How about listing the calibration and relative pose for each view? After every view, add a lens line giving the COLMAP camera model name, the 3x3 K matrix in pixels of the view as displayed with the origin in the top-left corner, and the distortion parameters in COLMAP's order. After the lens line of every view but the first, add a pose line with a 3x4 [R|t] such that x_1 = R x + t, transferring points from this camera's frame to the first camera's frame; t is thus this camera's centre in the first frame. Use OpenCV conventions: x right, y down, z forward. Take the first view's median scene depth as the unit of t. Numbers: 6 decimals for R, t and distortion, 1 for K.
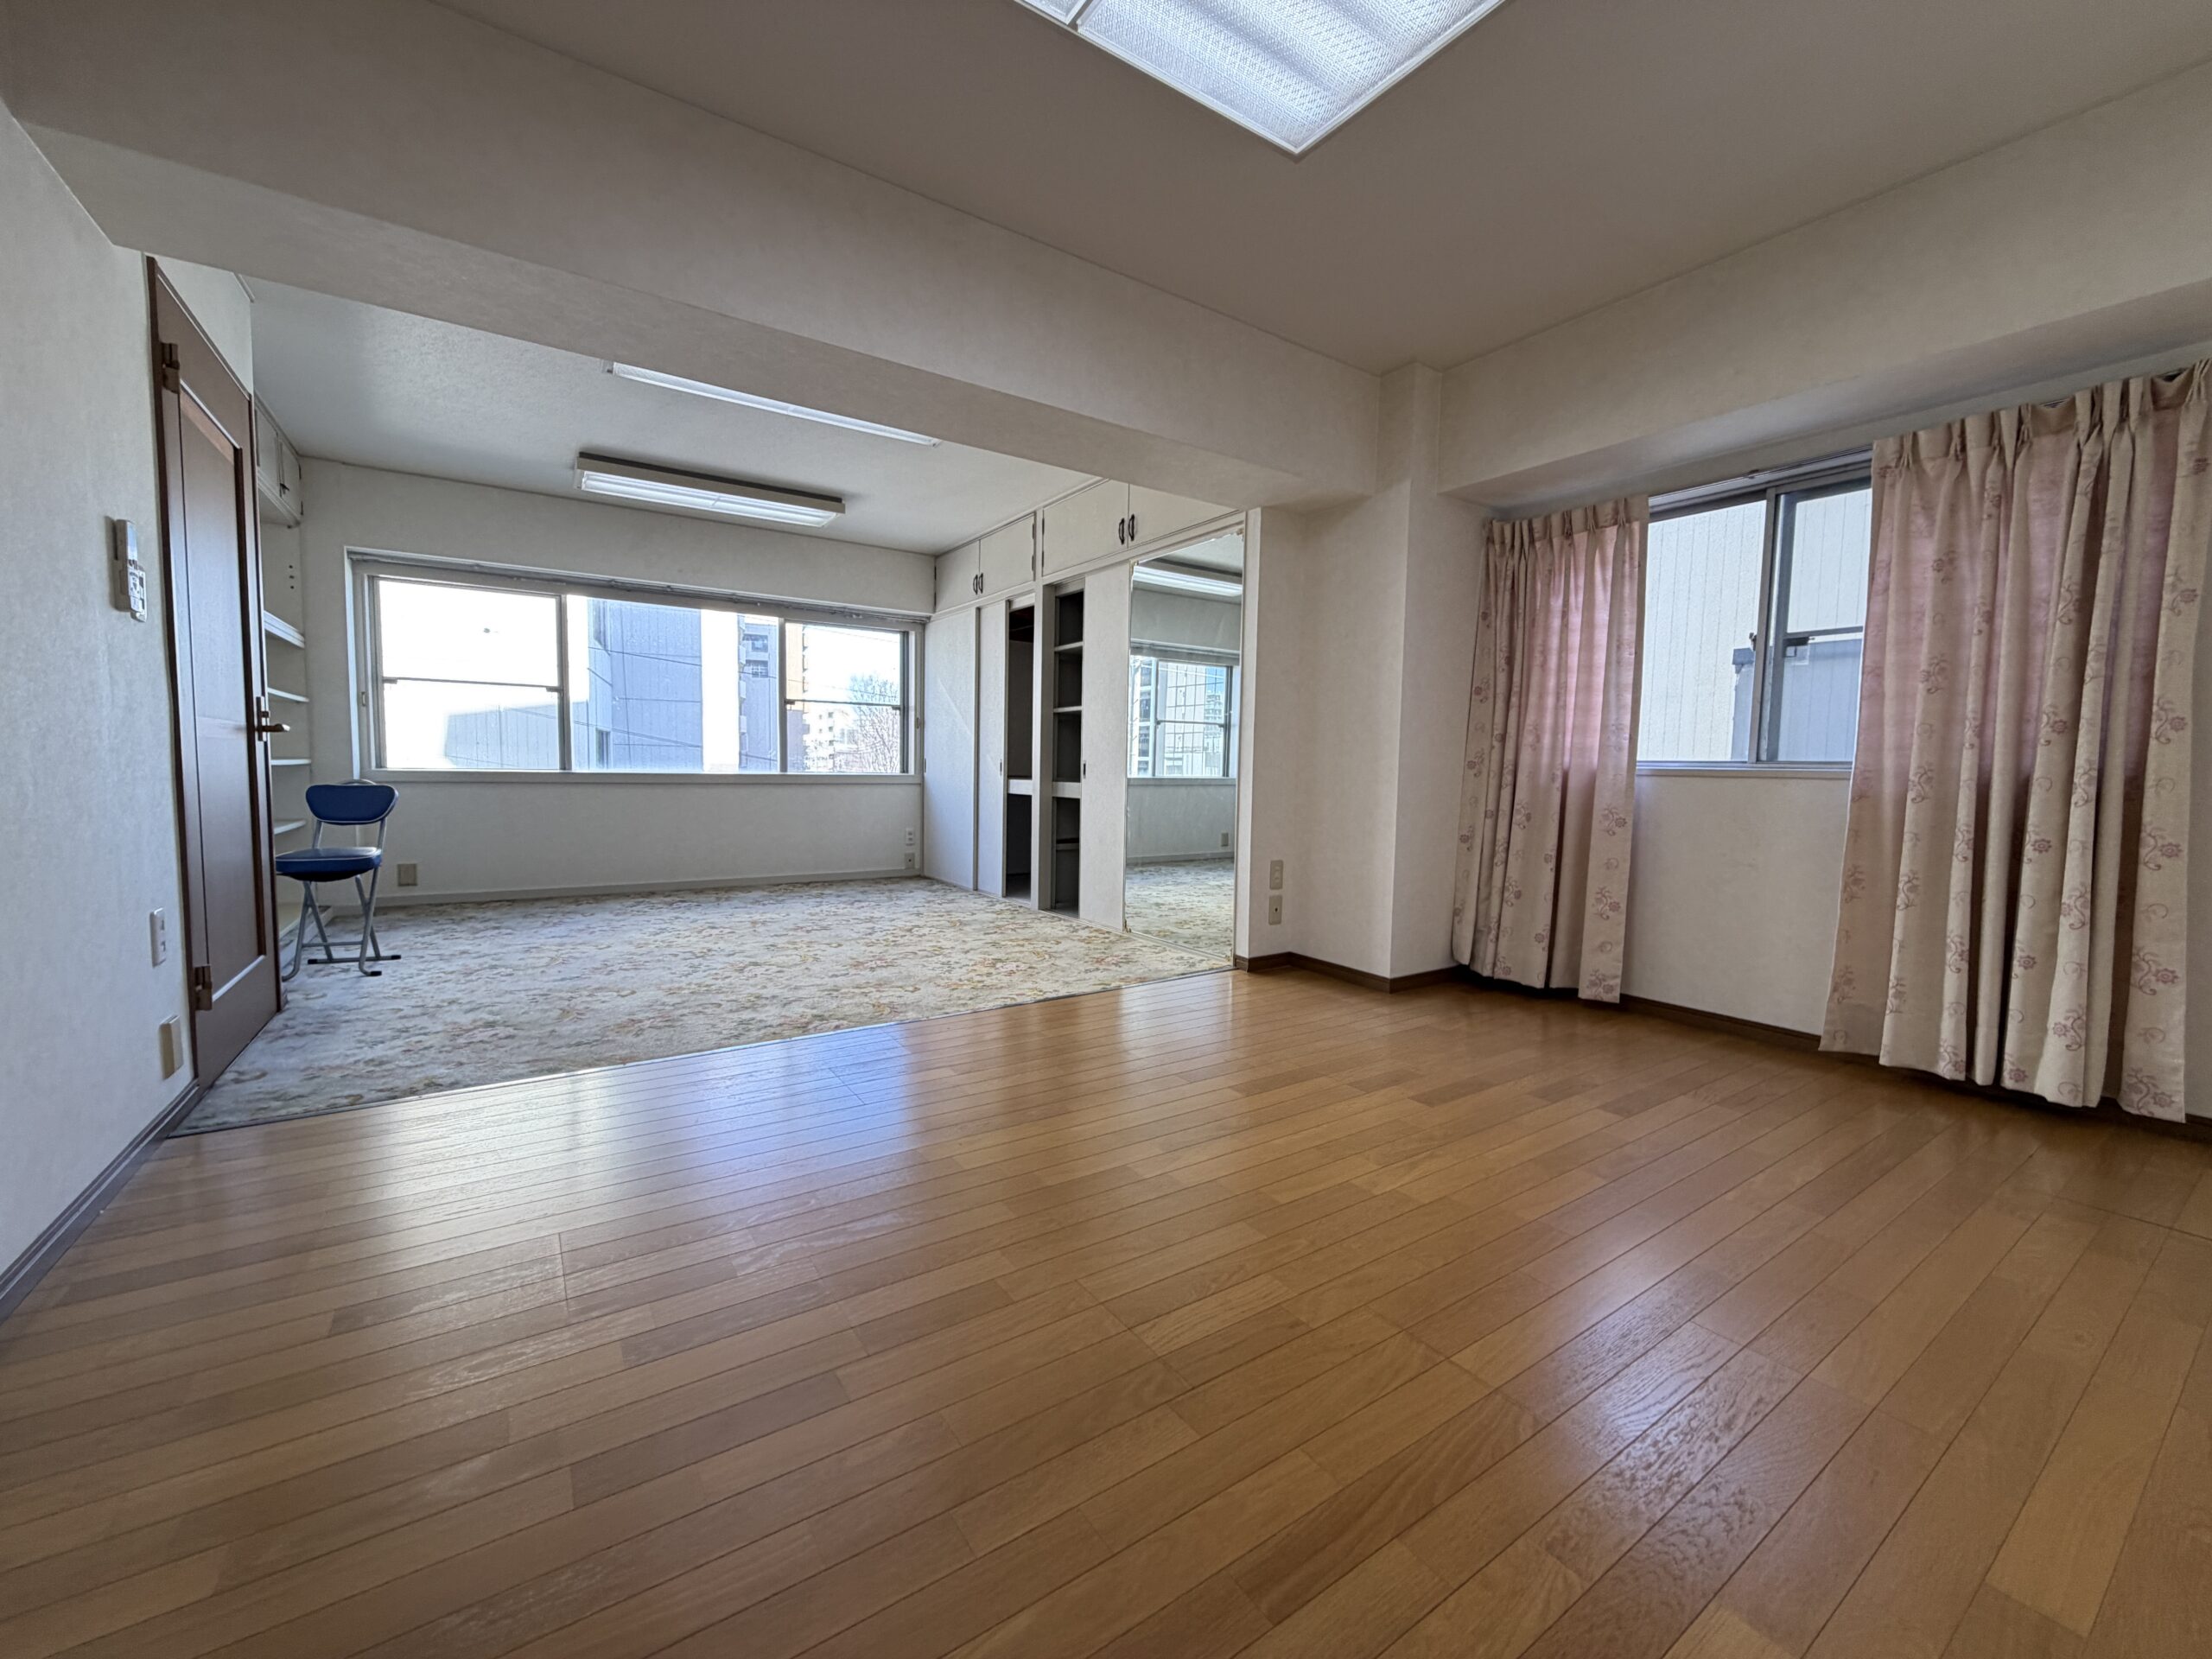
lens RADIAL K [[880.6, 0, 1107.0], [0, 880.6, 837.3], [0, 0, 1]] dist [0.001808, 0.000054]
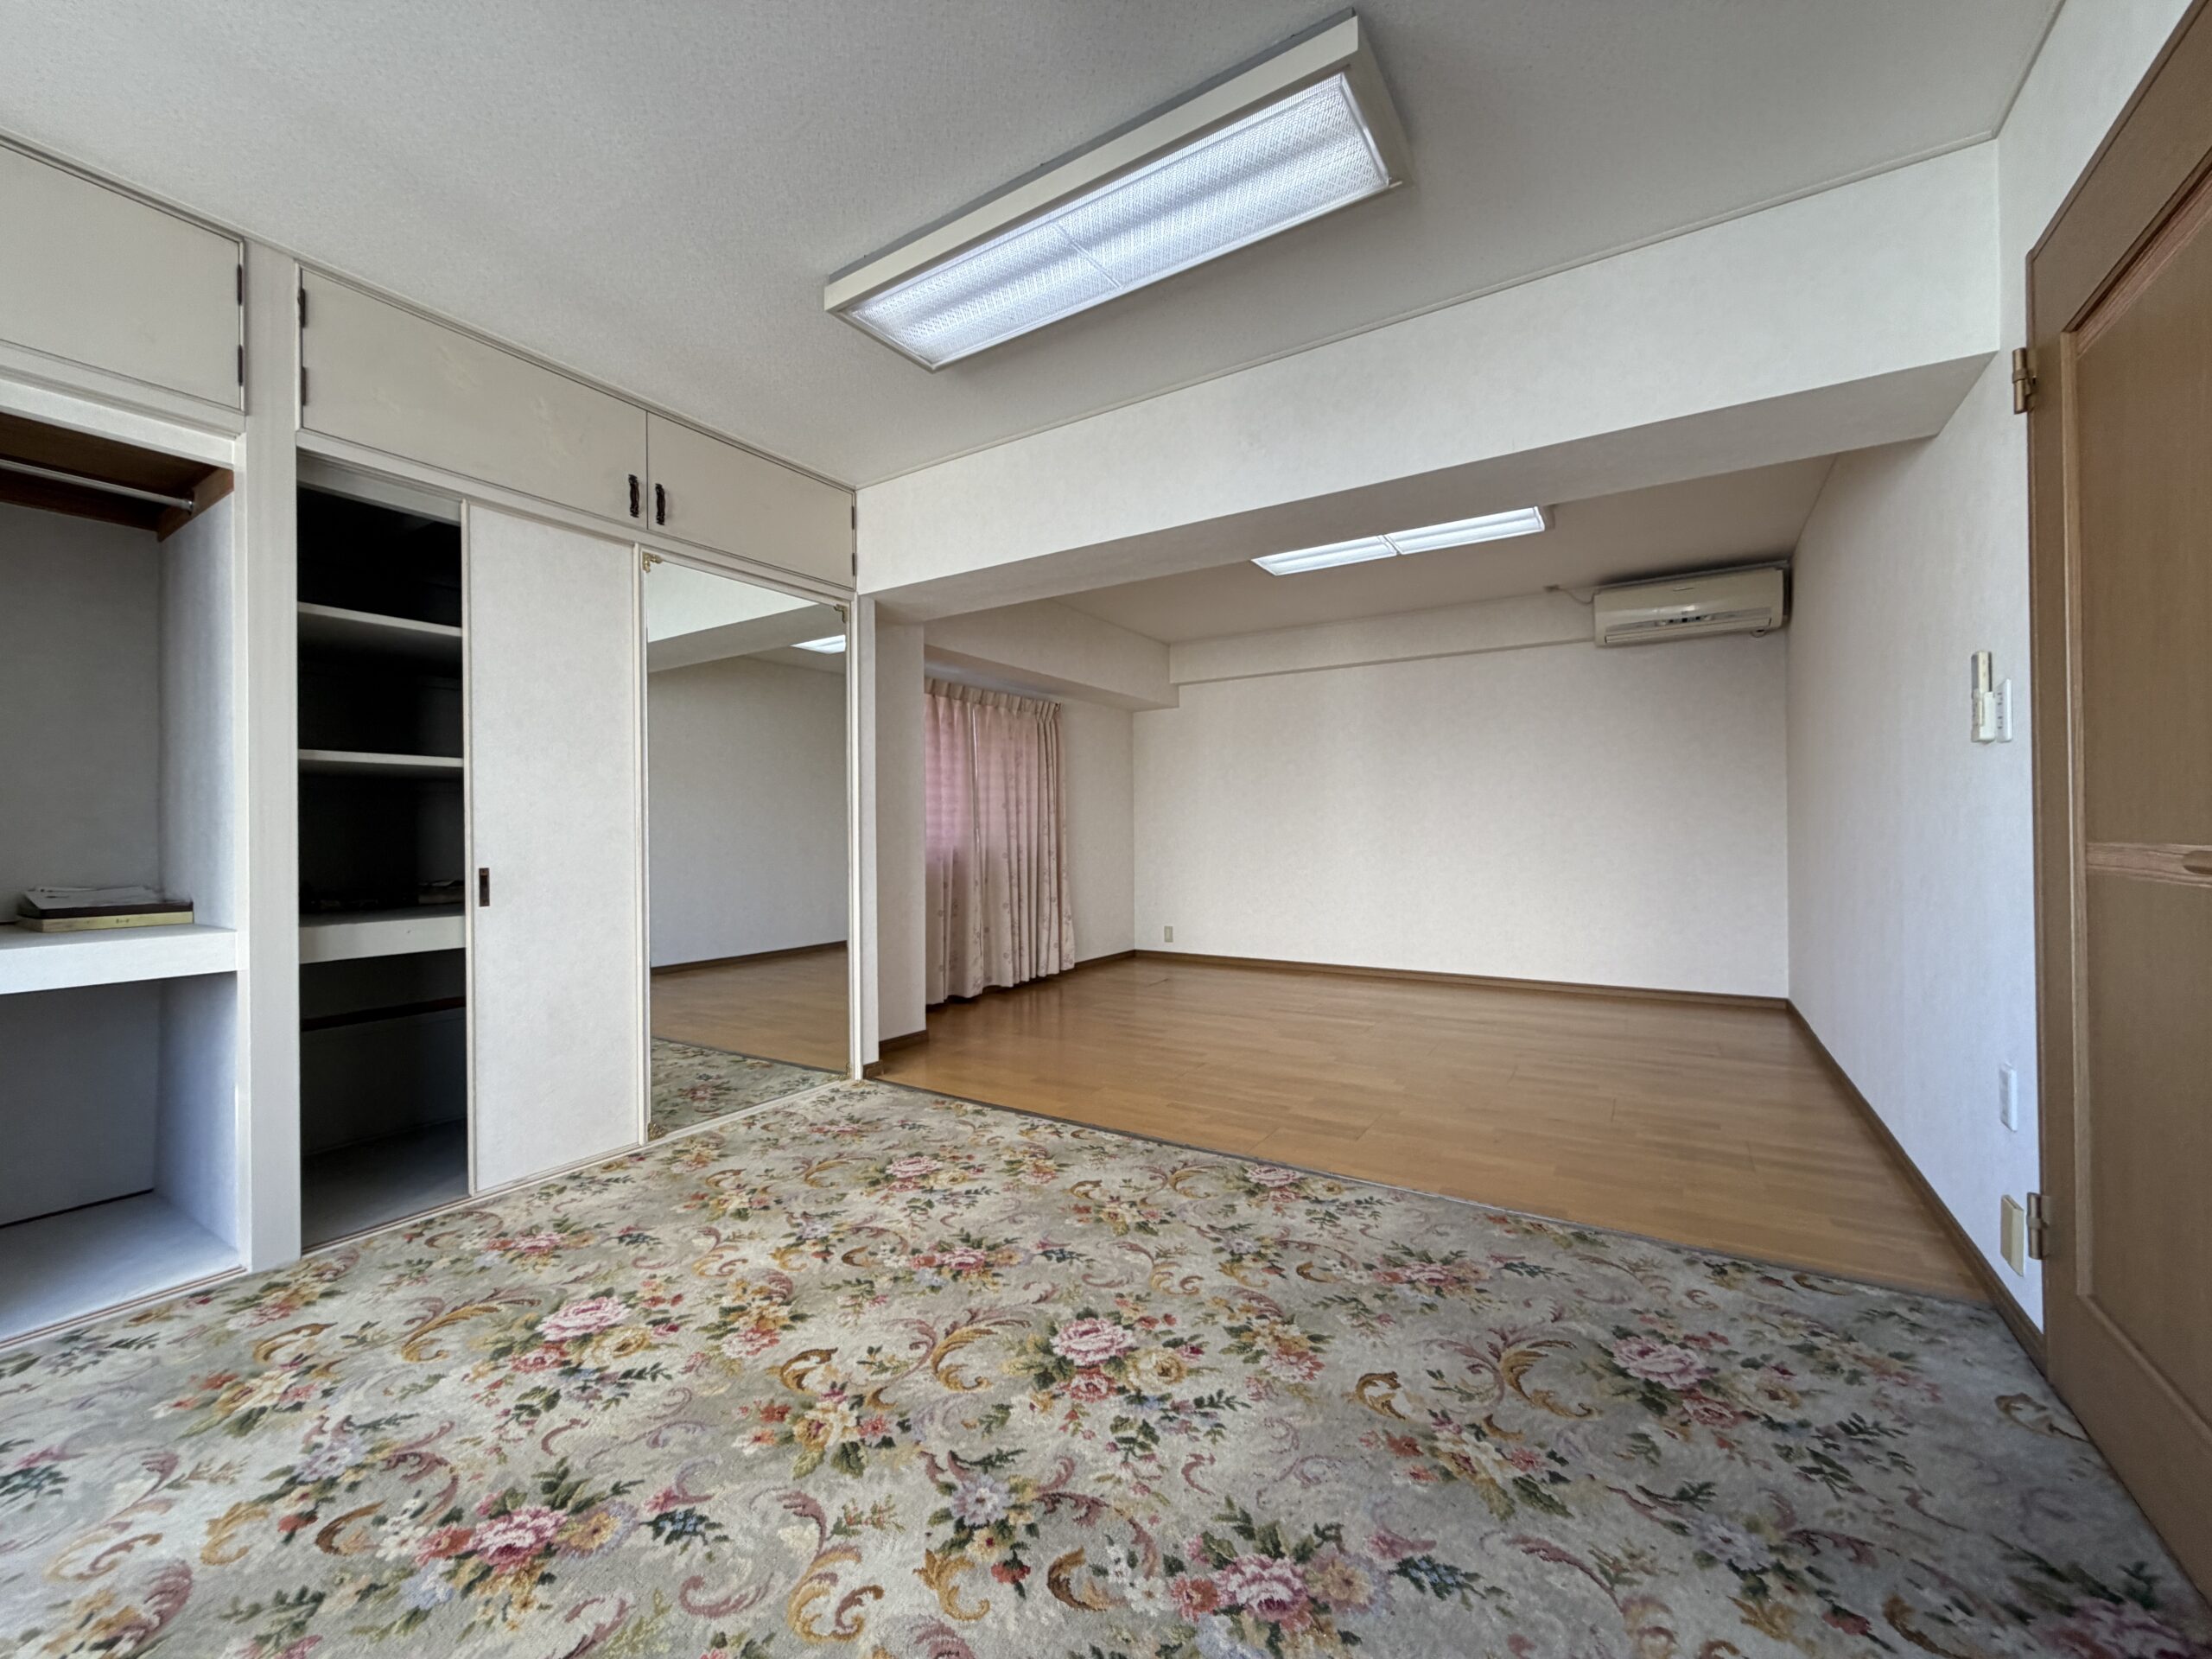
lens RADIAL K [[880.6, 0, 1101.8], [0, 880.6, 822.0], [0, 0, 1]] dist [0.001808, 0.000054]
pose [[-0.402417, -0.003513, 0.915450, -0.935412], [0.077147, 0.996305, 0.037736, -0.159345], [-0.912200, 0.085810, -0.400659, 1.323182]]
